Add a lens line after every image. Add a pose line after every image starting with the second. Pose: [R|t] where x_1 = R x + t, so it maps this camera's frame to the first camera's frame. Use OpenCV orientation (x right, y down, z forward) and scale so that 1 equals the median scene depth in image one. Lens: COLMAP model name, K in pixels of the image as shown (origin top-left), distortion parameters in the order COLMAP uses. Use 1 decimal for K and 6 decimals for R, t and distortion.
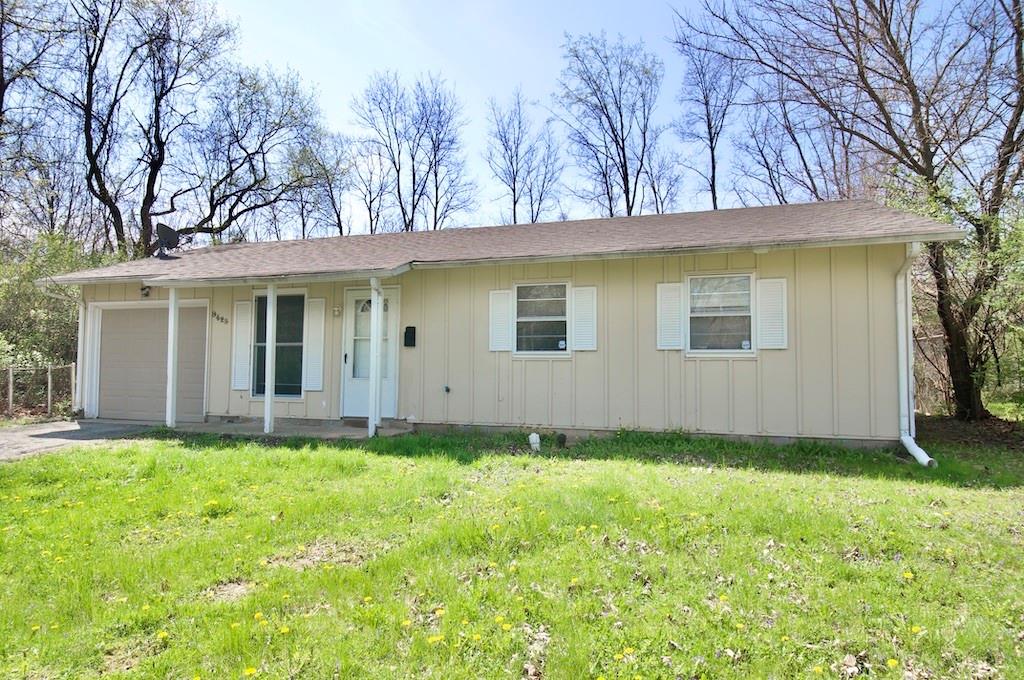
lens RADIAL K [[627.5, 0, 512.8], [0, 627.5, 344.5], [0, 0, 1]] dist [0.022819, -0.004597]
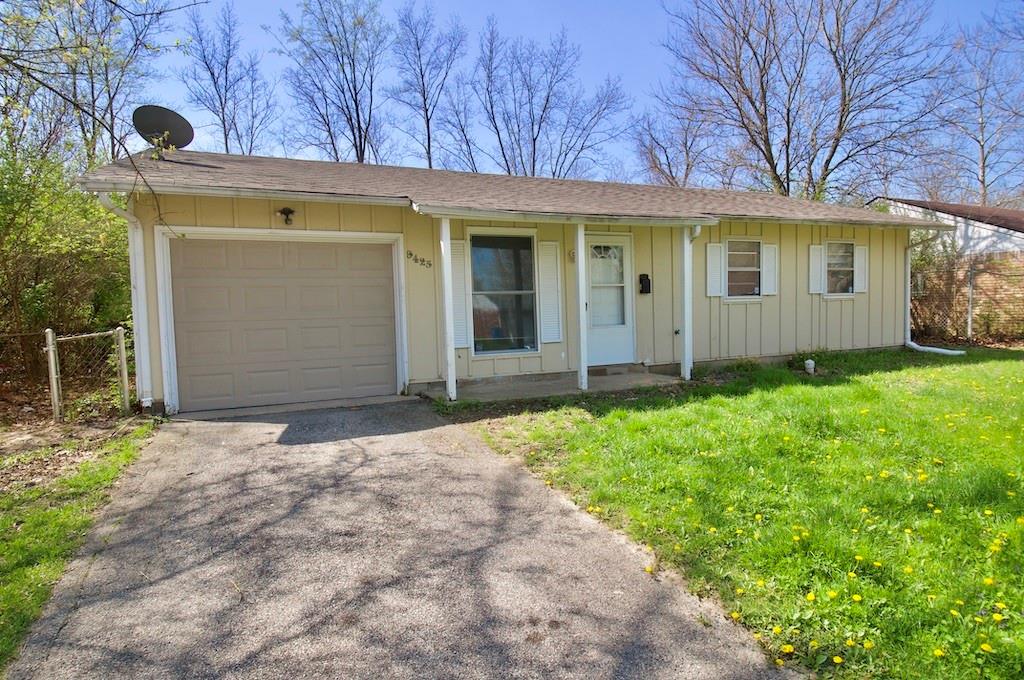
lens RADIAL K [[560.0, 0, 511.5], [0, 560.0, 343.6], [0, 0, 1]] dist [0.005858, -0.001746]
pose [[0.750839, -0.067163, 0.657062, -0.777297], [0.008375, 0.995705, 0.092208, -0.001406], [-0.660432, -0.063731, 0.748176, 0.365573]]
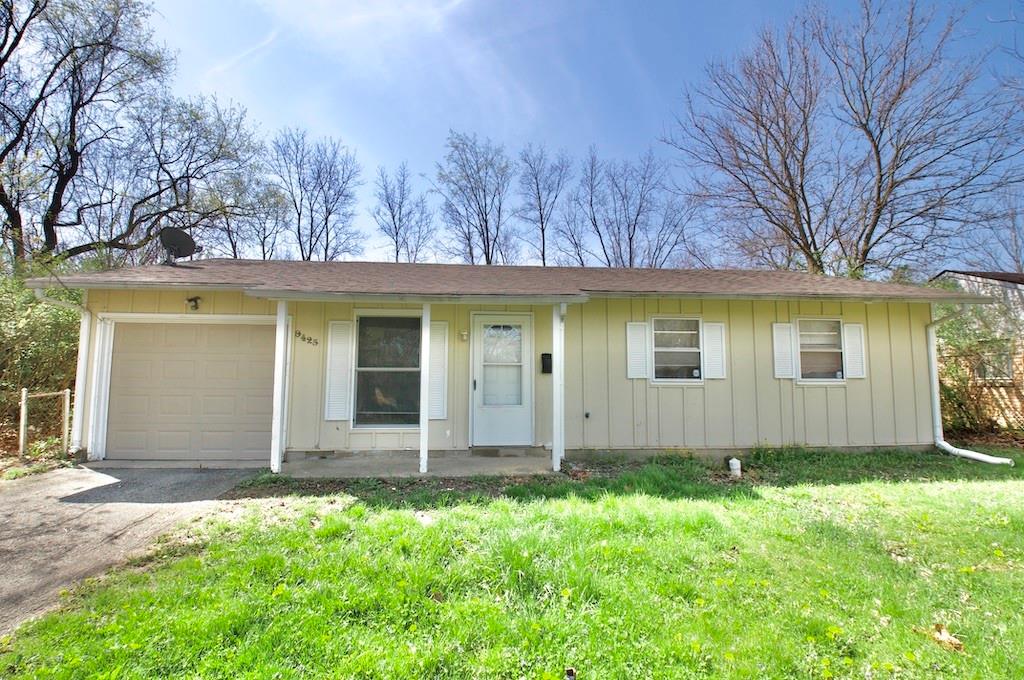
lens RADIAL K [[446.8, 0, 509.2], [0, 446.8, 343.2], [0, 0, 1]] dist [-0.014260, -0.000136]
pose [[0.925021, 0.028614, 0.378837, -0.403978], [-0.012353, 0.998898, -0.045284, -0.010158], [-0.379715, 0.037208, 0.924355, 0.294908]]
